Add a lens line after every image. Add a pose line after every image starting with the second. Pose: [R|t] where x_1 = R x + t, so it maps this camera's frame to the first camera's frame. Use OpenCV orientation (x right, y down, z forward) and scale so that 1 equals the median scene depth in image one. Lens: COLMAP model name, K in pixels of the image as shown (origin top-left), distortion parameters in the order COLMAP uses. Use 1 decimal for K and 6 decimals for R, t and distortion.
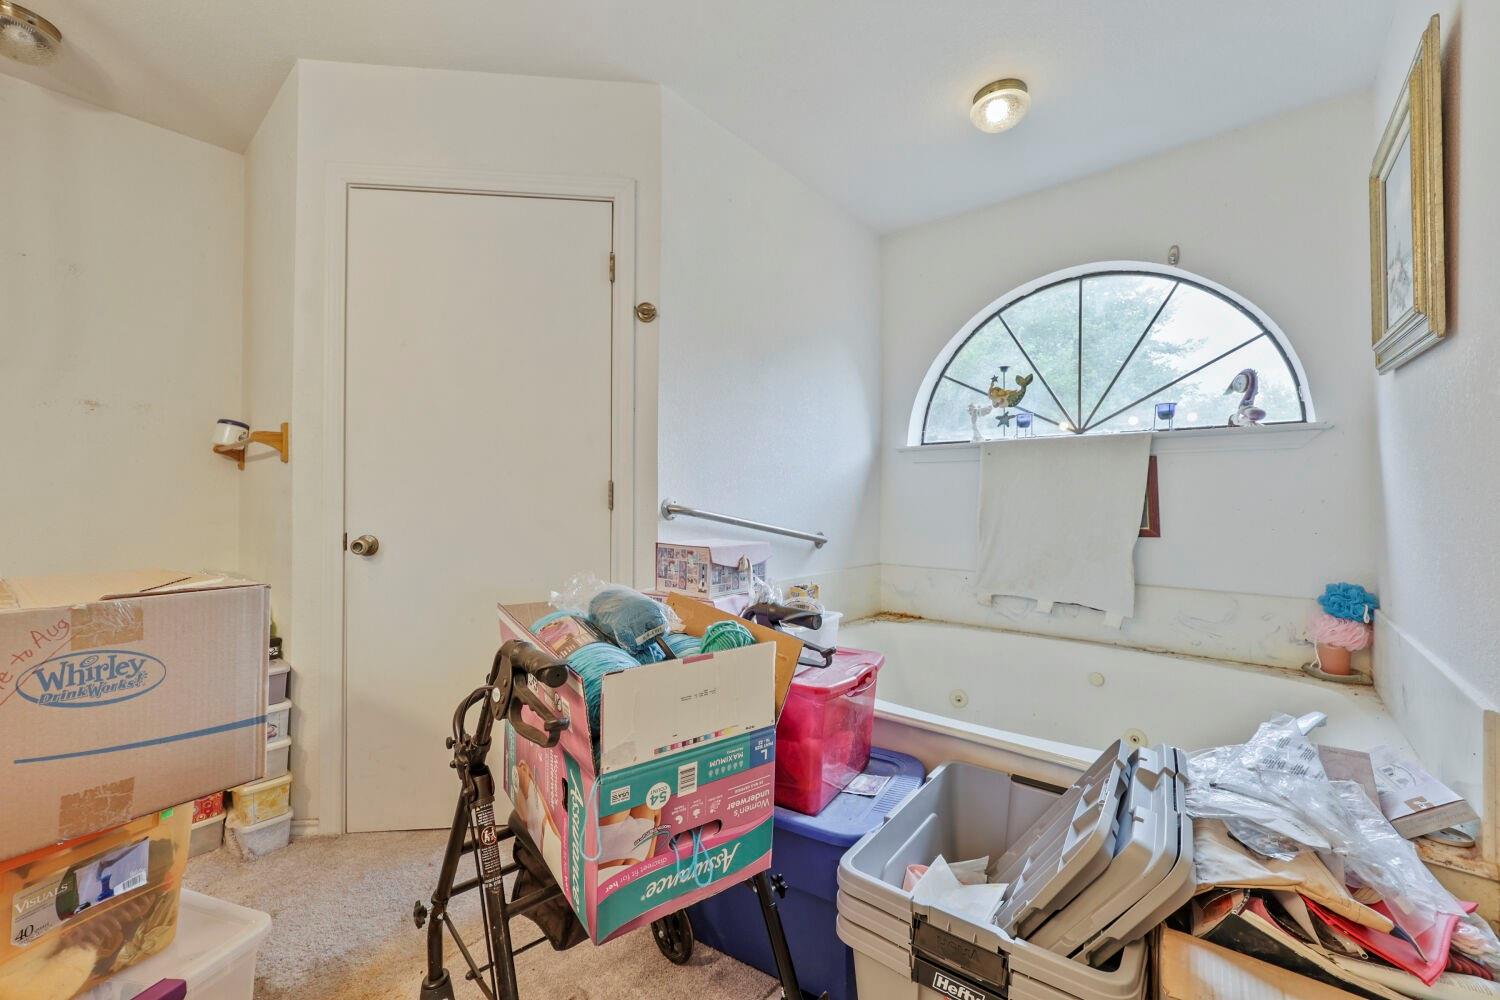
lens RADIAL K [[607.2, 0, 745.6], [0, 607.2, 503.0], [0, 0, 1]] dist [-0.002009, 0.000776]
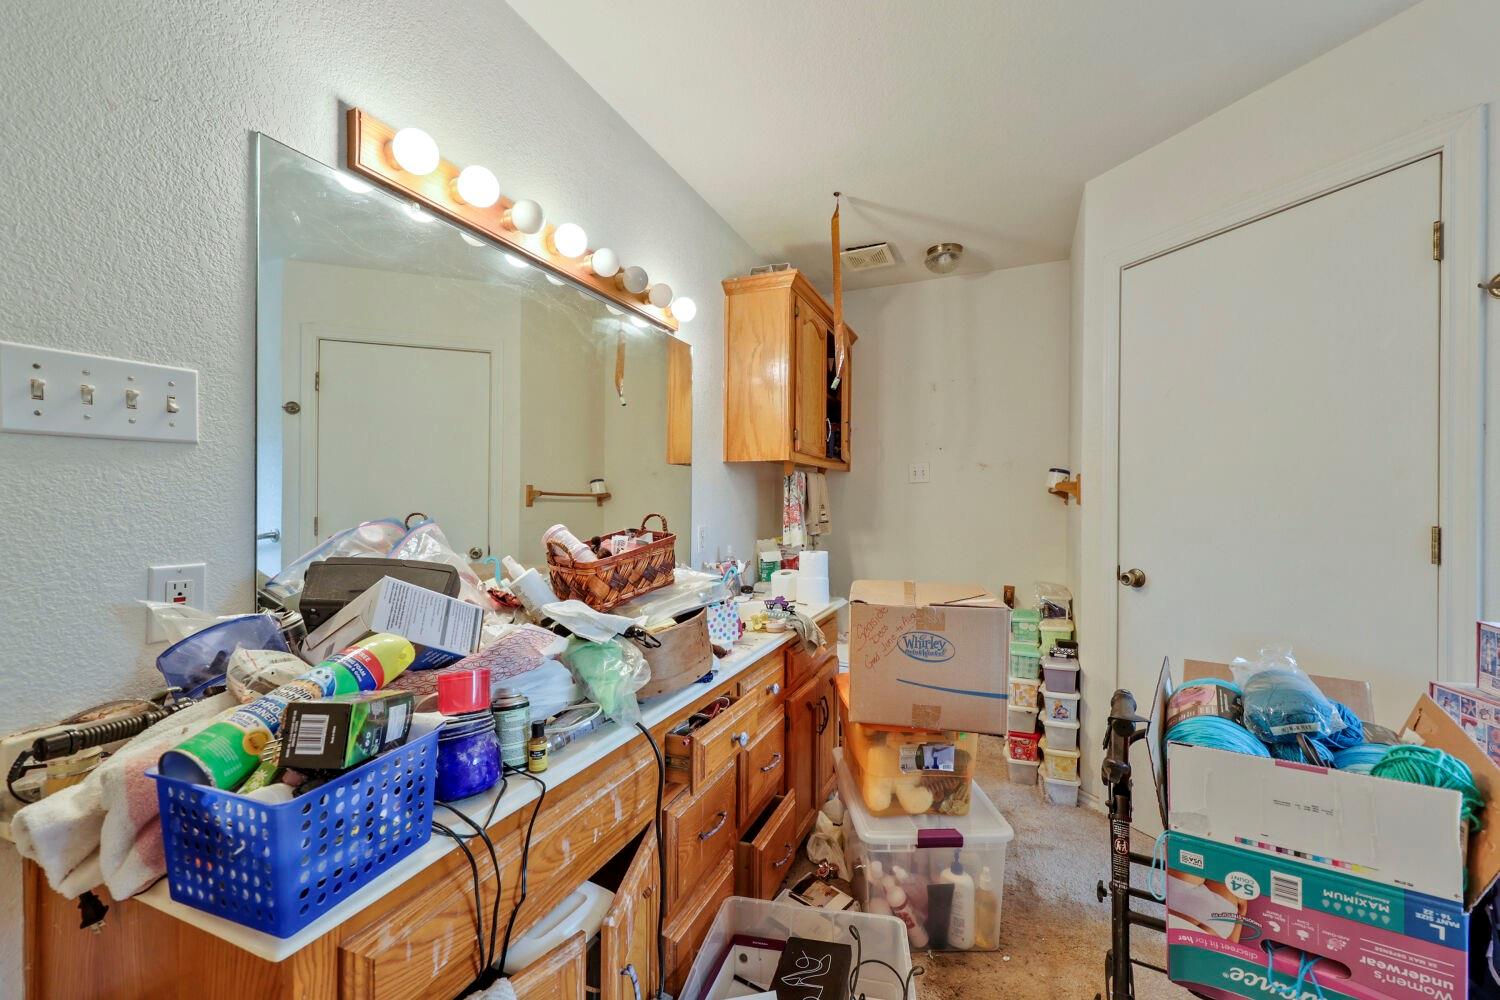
lens RADIAL K [[607.2, 0, 748.8], [0, 607.2, 504.8], [0, 0, 1]] dist [-0.002009, 0.000776]
pose [[0.297054, -0.004557, -0.954850, 0.531048], [0.001825, 0.999989, -0.004205, -0.135976], [0.954859, -0.000493, 0.297060, -0.076717]]
